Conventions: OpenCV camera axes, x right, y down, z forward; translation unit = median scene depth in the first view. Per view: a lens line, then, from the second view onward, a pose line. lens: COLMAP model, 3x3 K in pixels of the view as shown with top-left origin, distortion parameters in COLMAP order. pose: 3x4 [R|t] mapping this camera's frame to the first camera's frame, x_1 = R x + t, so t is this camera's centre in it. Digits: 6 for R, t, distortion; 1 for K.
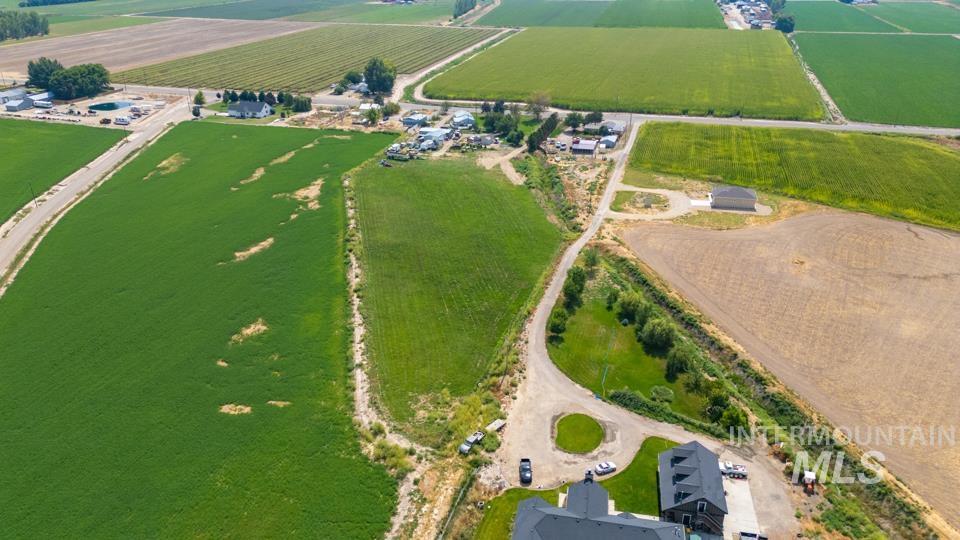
lens RADIAL K [[674.2, 0, 478.9], [0, 674.2, 268.1], [0, 0, 1]] dist [0.076210, -0.075795]
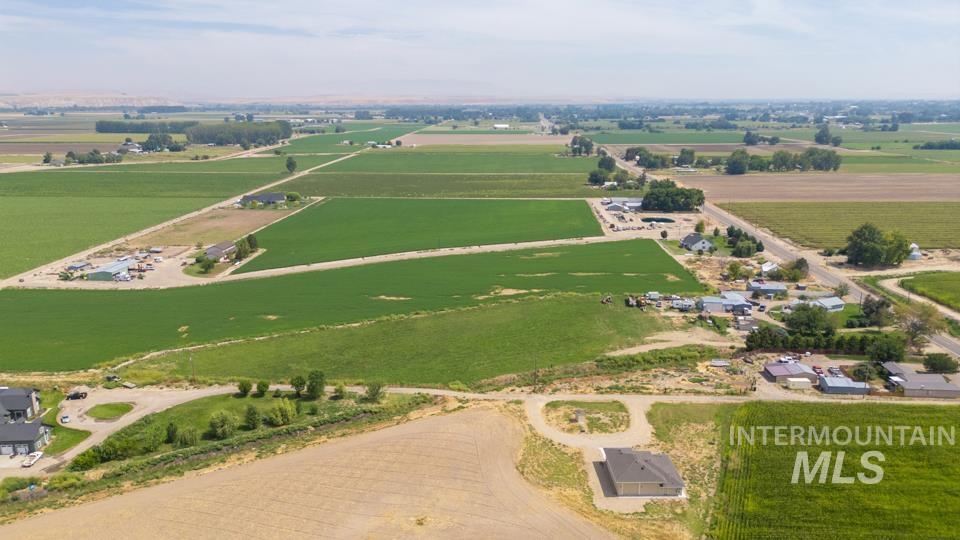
lens RADIAL K [[674.2, 0, 479.4], [0, 674.2, 267.1], [0, 0, 1]] dist [0.076210, -0.075795]
pose [[0.241104, 0.240485, -0.940232, 0.893203], [-0.414214, 0.901639, 0.124397, -0.295377], [0.877665, 0.359464, 0.317001, 0.607019]]
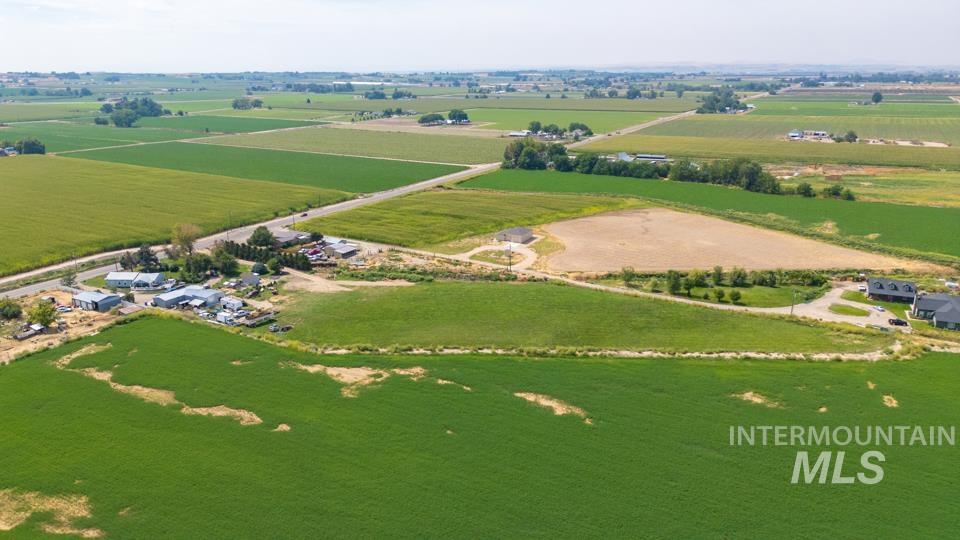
lens RADIAL K [[674.2, 0, 478.1], [0, 674.2, 275.5], [0, 0, 1]] dist [0.076210, -0.075795]
pose [[0.231796, -0.280050, 0.931581, -0.913023], [0.421824, 0.891877, 0.163156, -0.283810], [-0.876547, 0.355144, 0.324865, 0.667476]]
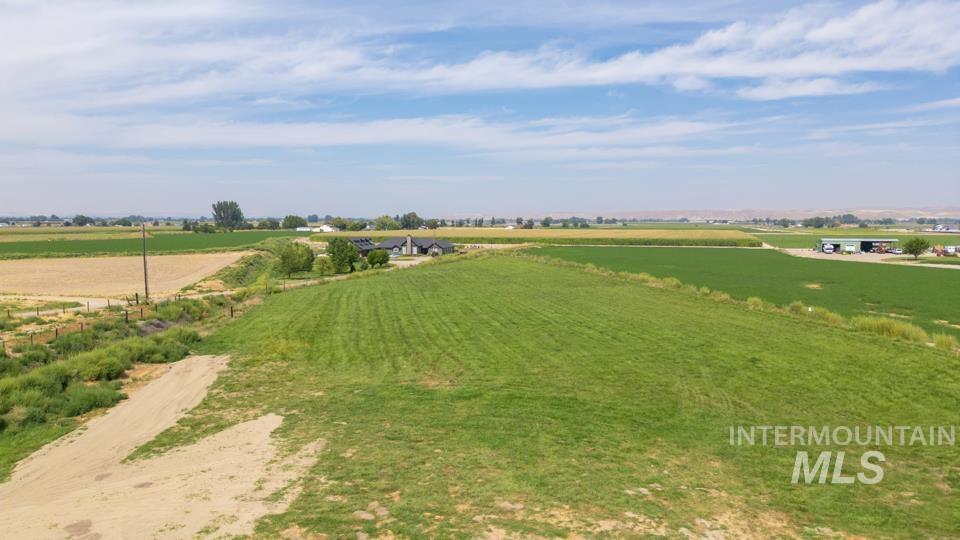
lens RADIAL K [[674.2, 0, 481.6], [0, 674.2, 294.8], [0, 0, 1]] dist [0.076210, -0.075795]
pose [[-0.999900, 0.005156, 0.013156, -0.041299], [0.011296, 0.851001, 0.525042, -0.296027], [-0.008488, 0.525138, -0.850974, 1.326120]]
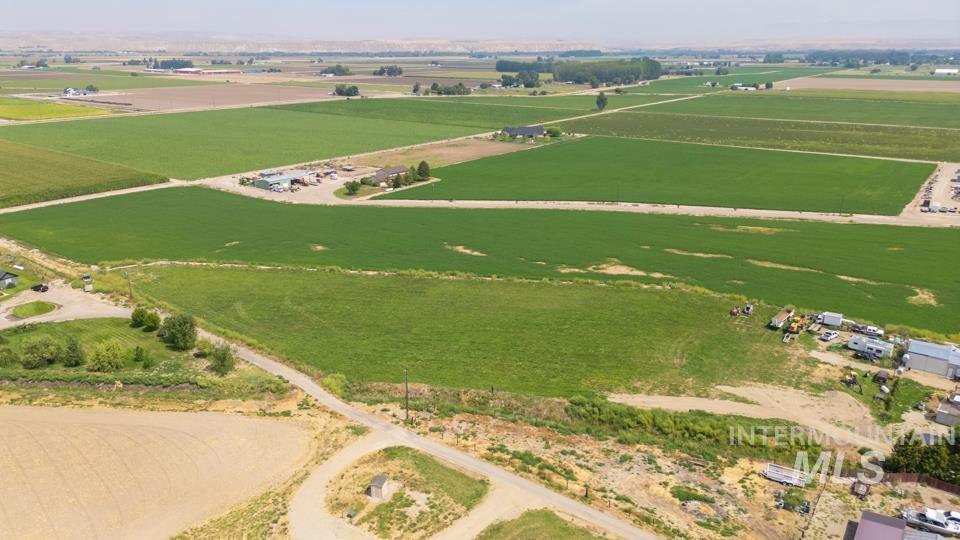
lens RADIAL K [[674.2, 0, 480.9], [0, 674.2, 270.8], [0, 0, 1]] dist [0.076210, -0.075795]
pose [[-0.337062, 0.302997, -0.891393, 0.575599], [-0.401786, 0.809958, 0.427243, -0.423606], [0.851444, 0.502157, -0.151266, 1.055976]]
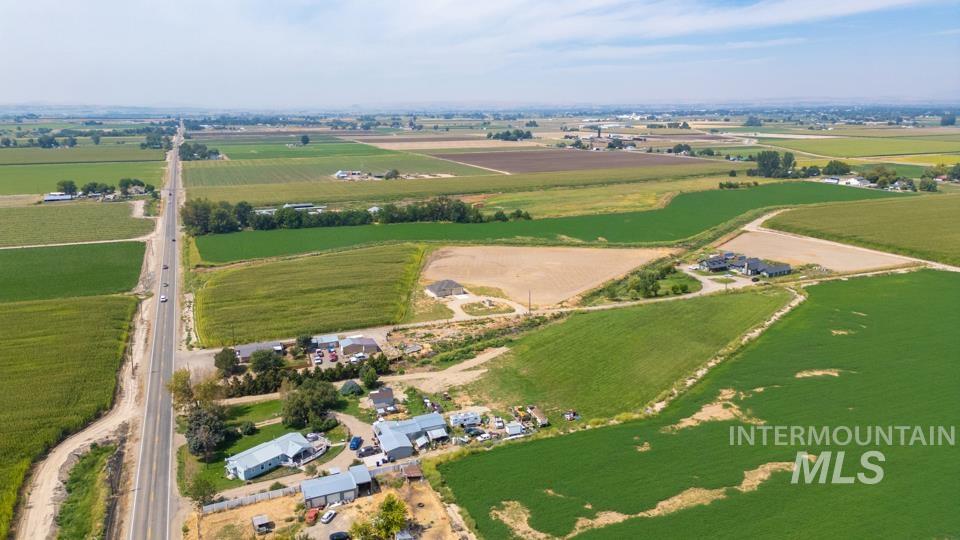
lens RADIAL K [[674.2, 0, 478.4], [0, 674.2, 269.7], [0, 0, 1]] dist [0.076210, -0.075795]
pose [[-0.632123, -0.173504, 0.755193, -0.686382], [0.340540, 0.813239, 0.471884, -0.756138], [-0.696026, 0.555462, -0.454982, 1.561752]]
